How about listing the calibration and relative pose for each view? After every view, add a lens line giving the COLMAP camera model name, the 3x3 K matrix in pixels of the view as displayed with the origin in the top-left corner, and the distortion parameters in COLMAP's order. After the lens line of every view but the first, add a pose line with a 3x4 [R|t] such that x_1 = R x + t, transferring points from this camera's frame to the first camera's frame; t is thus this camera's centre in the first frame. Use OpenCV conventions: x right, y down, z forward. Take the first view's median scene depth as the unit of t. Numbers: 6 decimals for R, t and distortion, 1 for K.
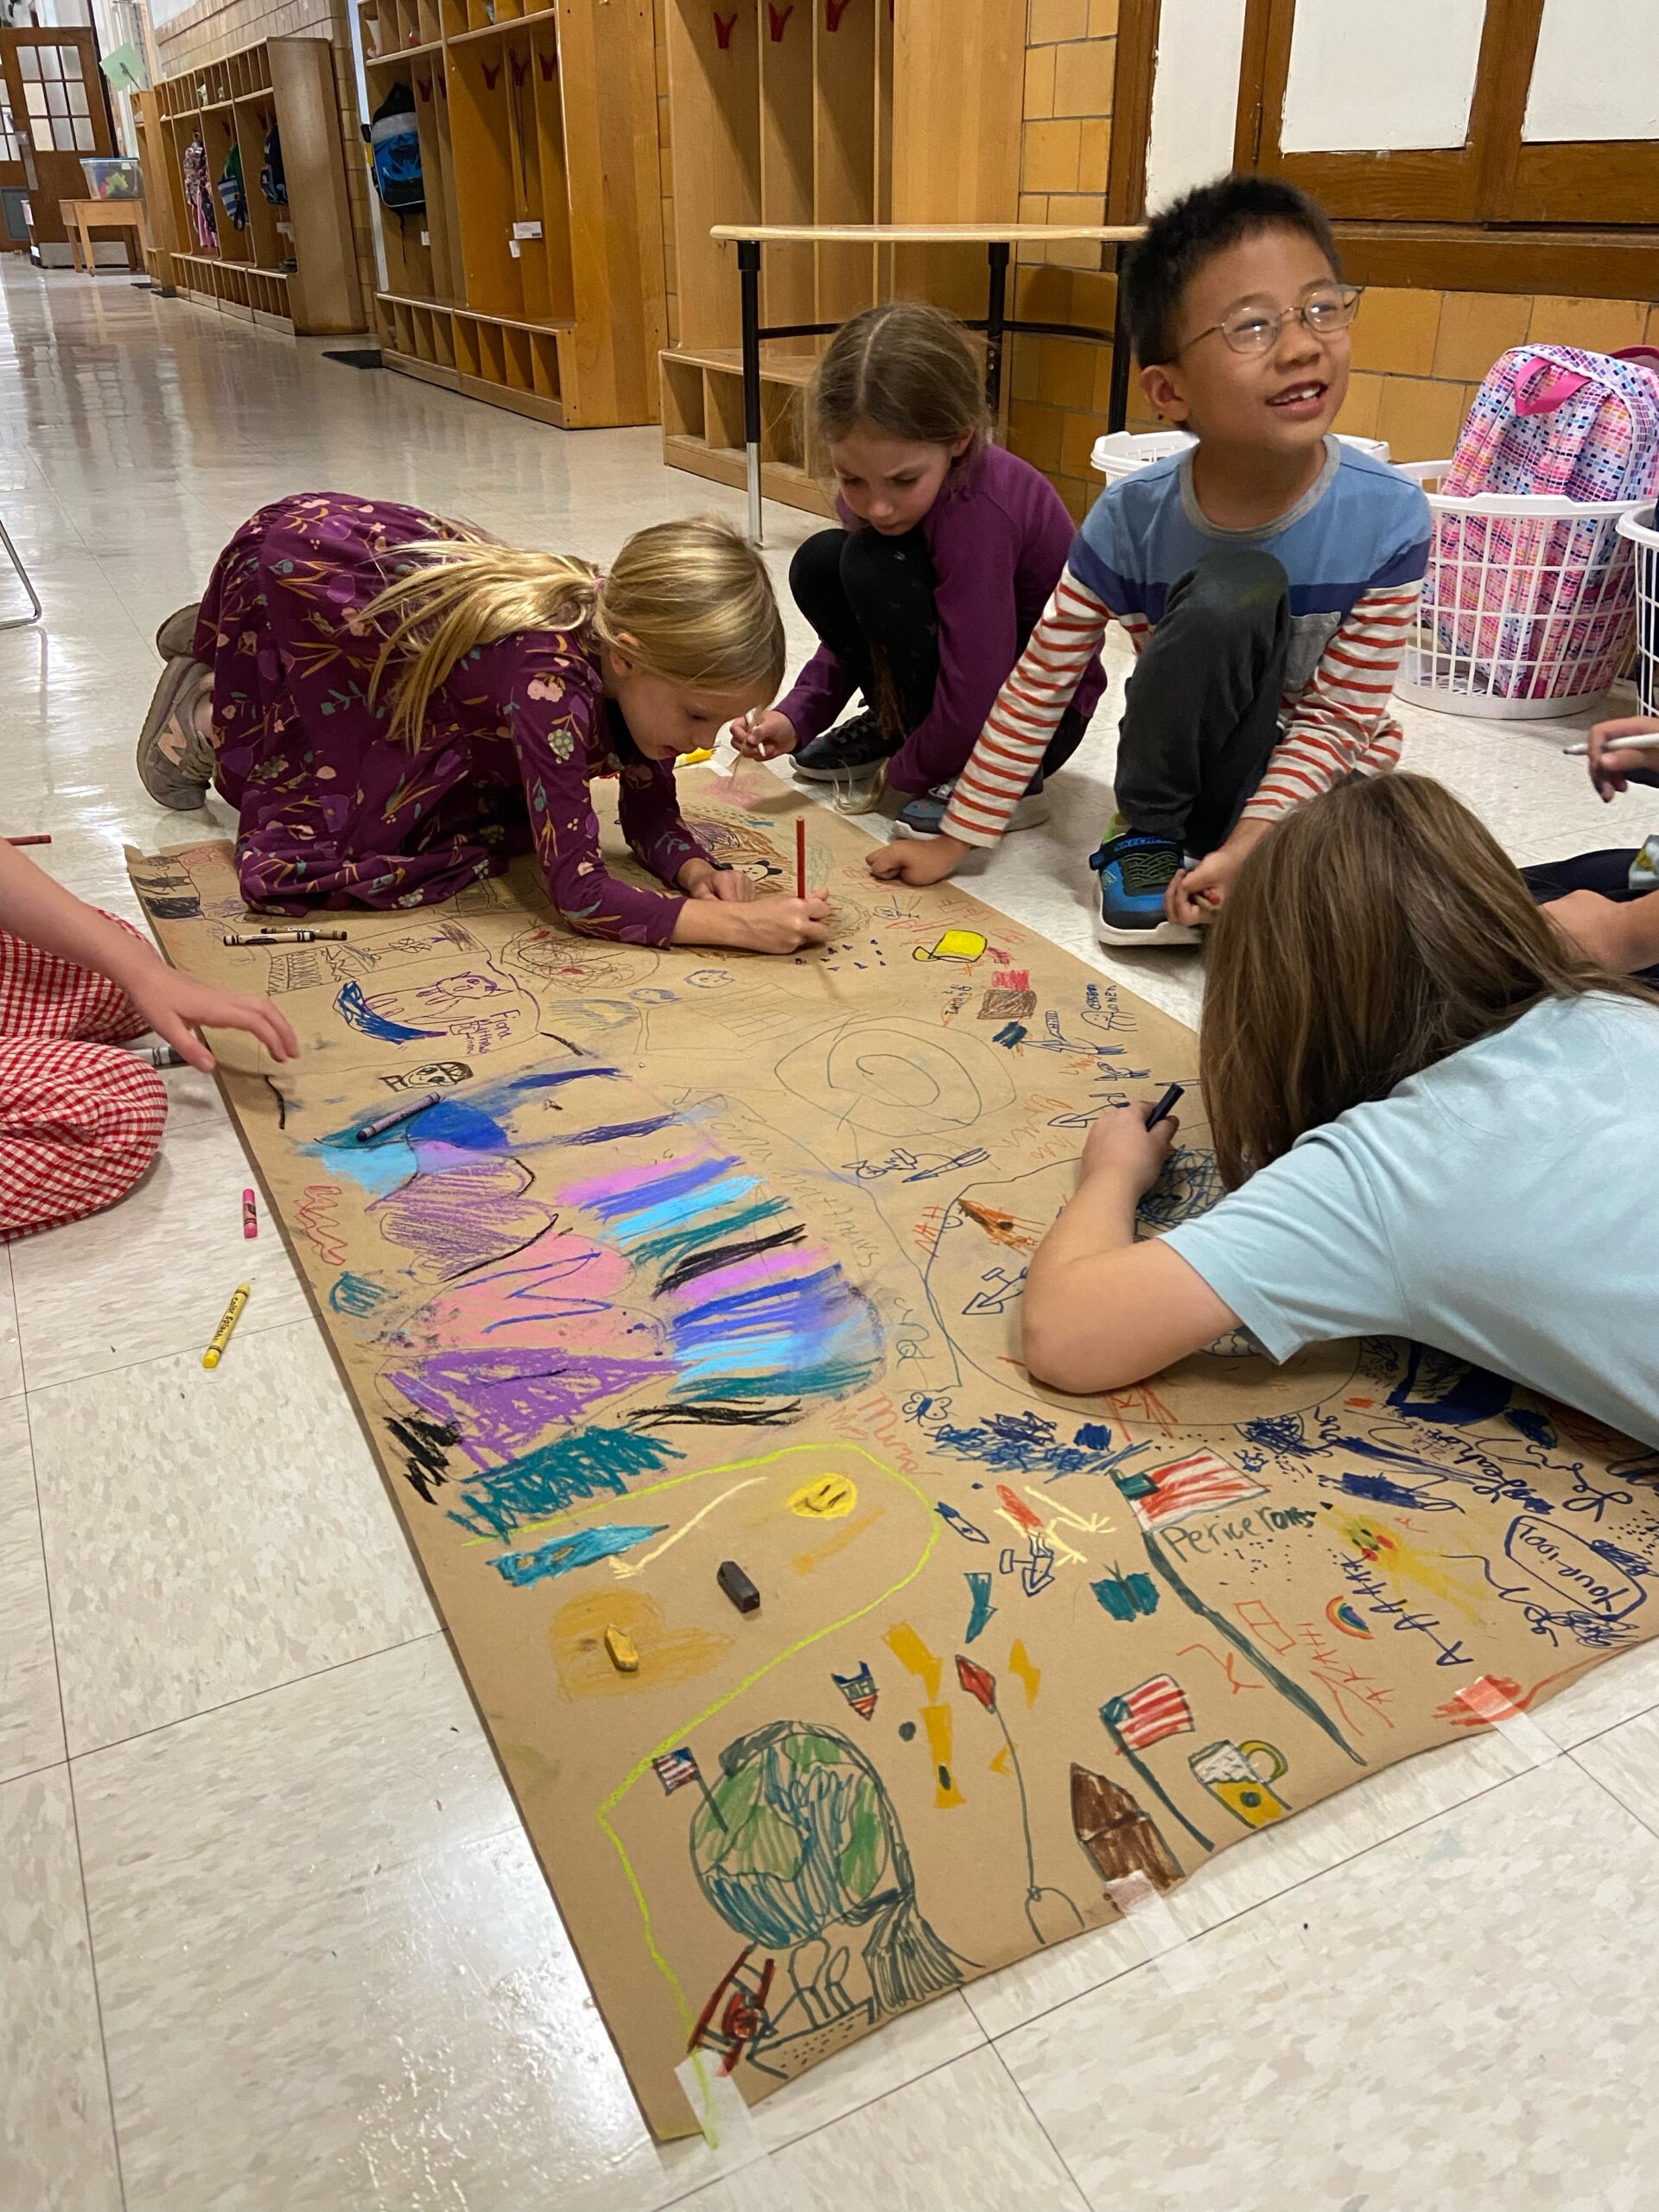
lens RADIAL K [[1672.8, 0, 832.4], [0, 1672.8, 1093.2], [0, 0, 1]] dist [0.015012, -0.030642]
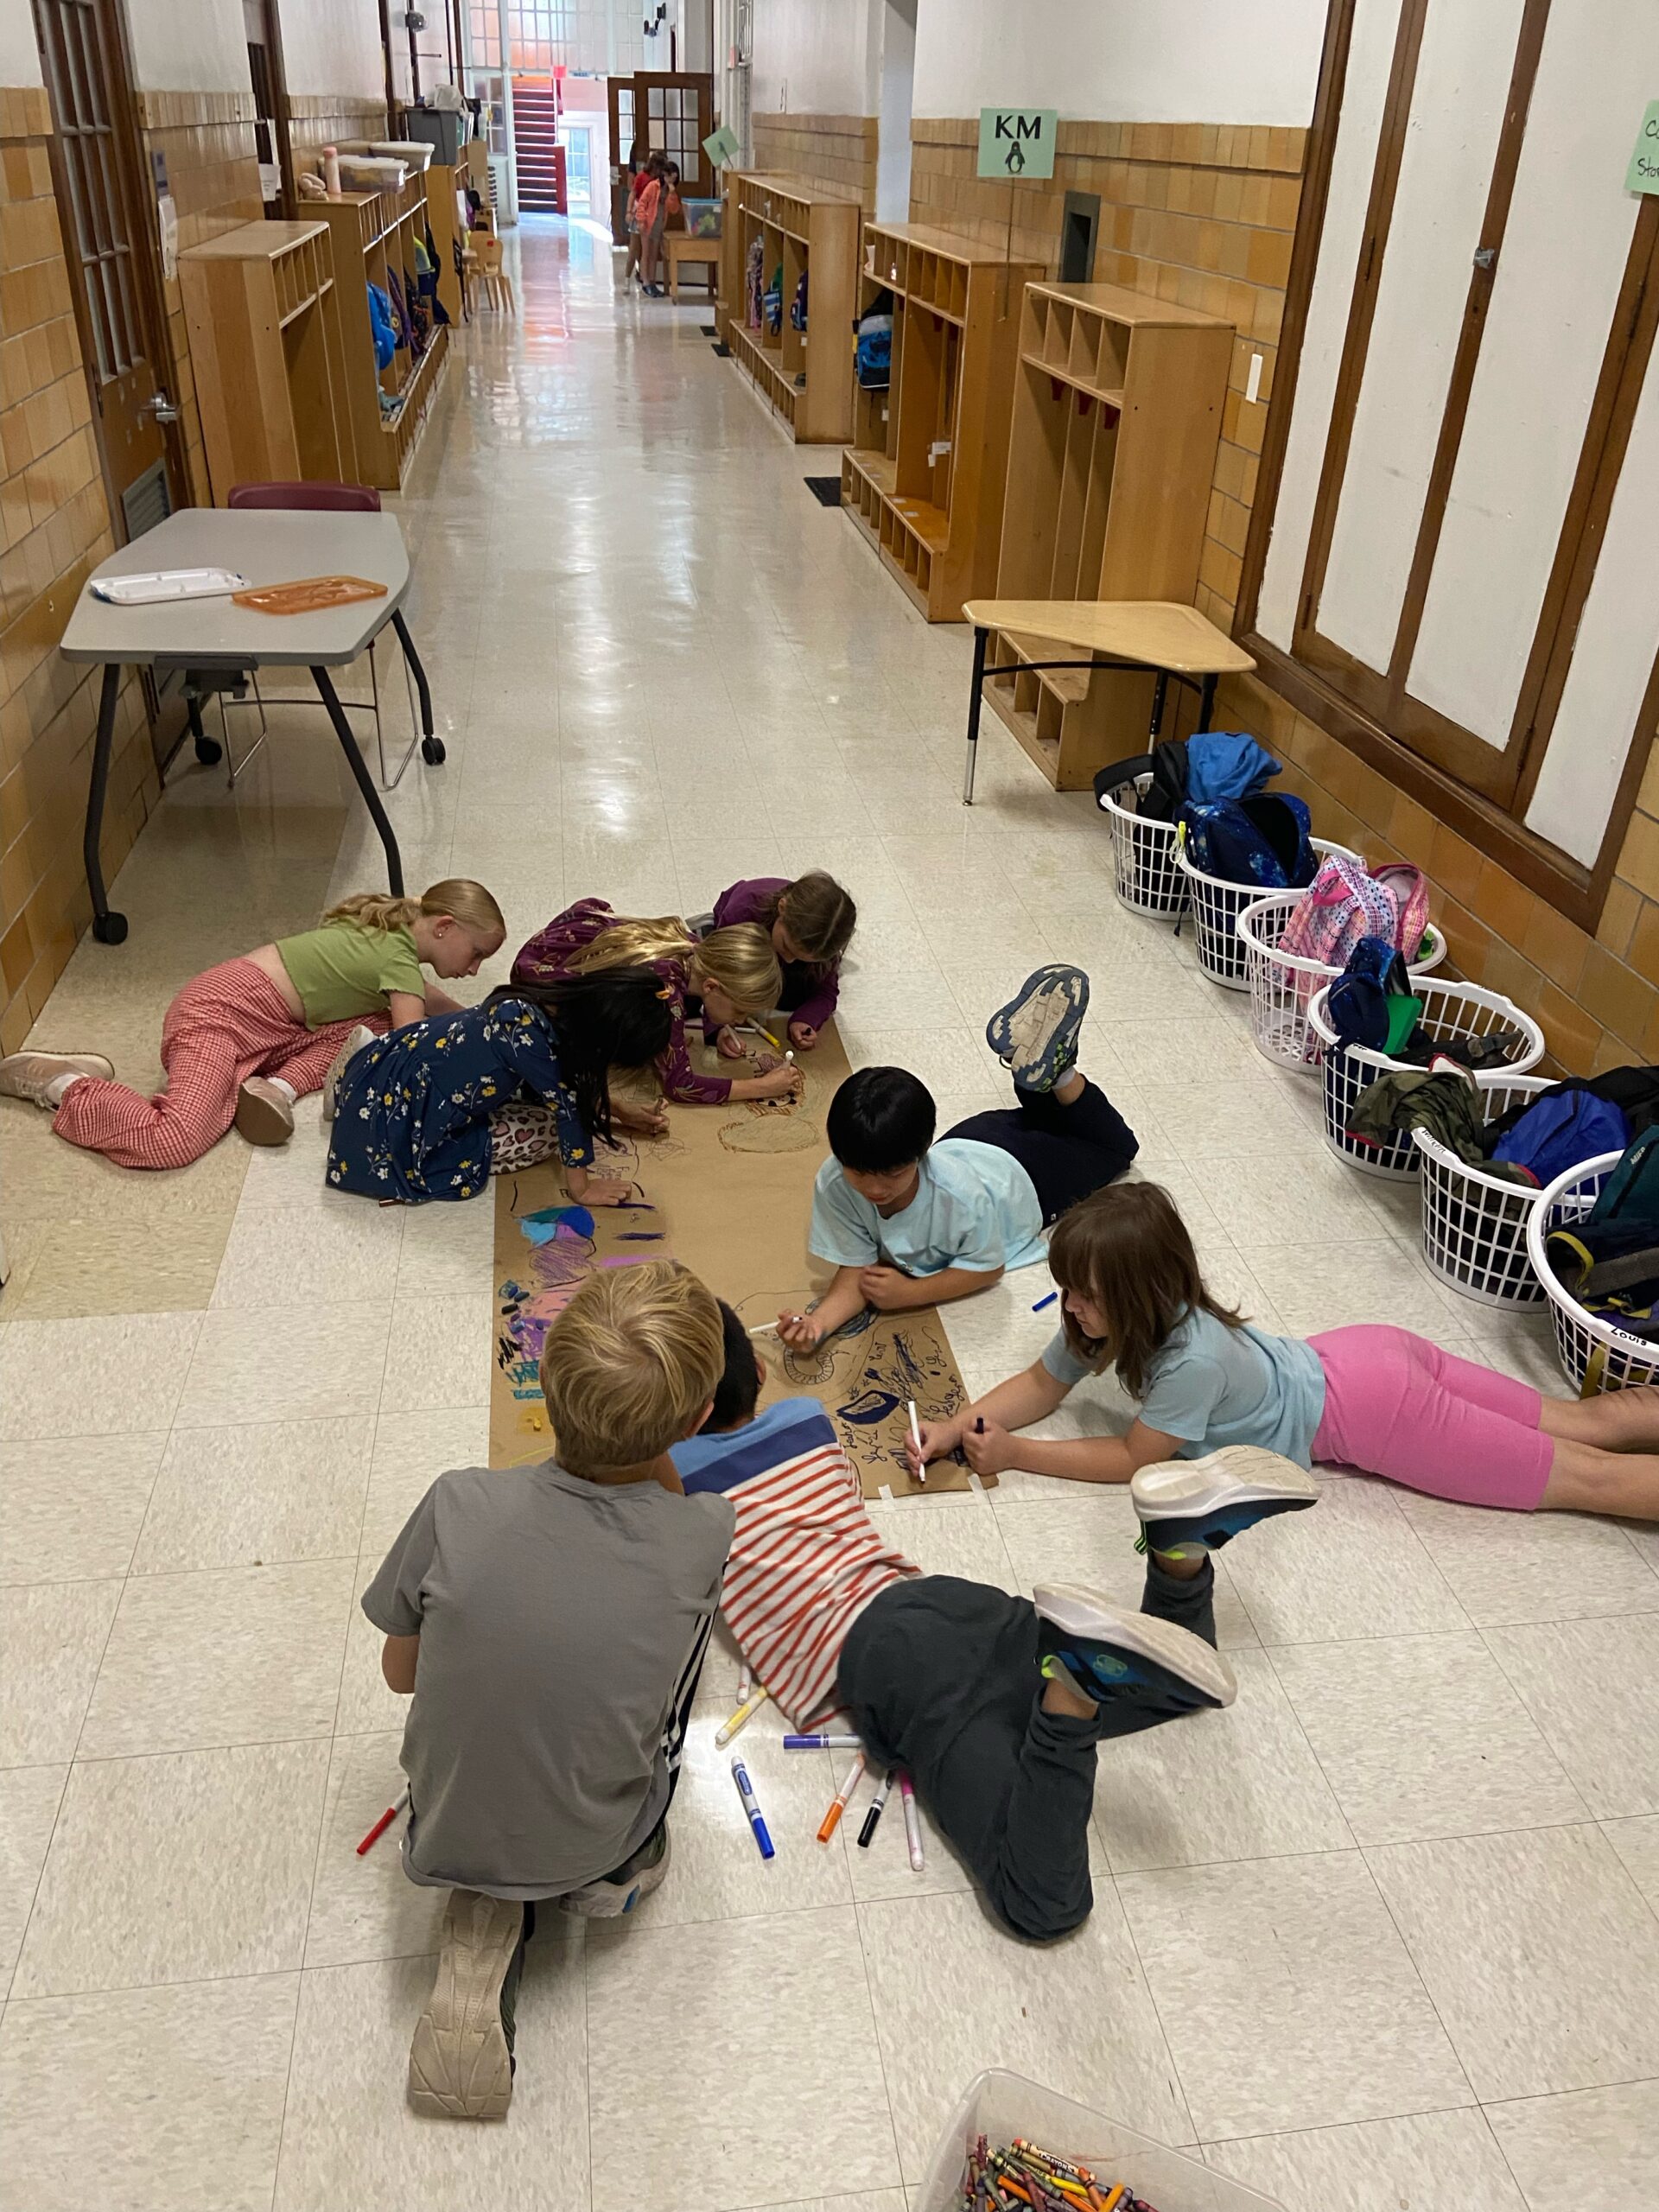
lens RADIAL K [[1672.8, 0, 823.9], [0, 1672.8, 1113.0], [0, 0, 1]] dist [0.015012, -0.030642]
pose [[0.948290, 0.189055, -0.254958, 0.257194], [-0.178211, 0.981830, 0.065203, -0.131139], [0.262653, -0.016395, 0.964751, -0.453787]]
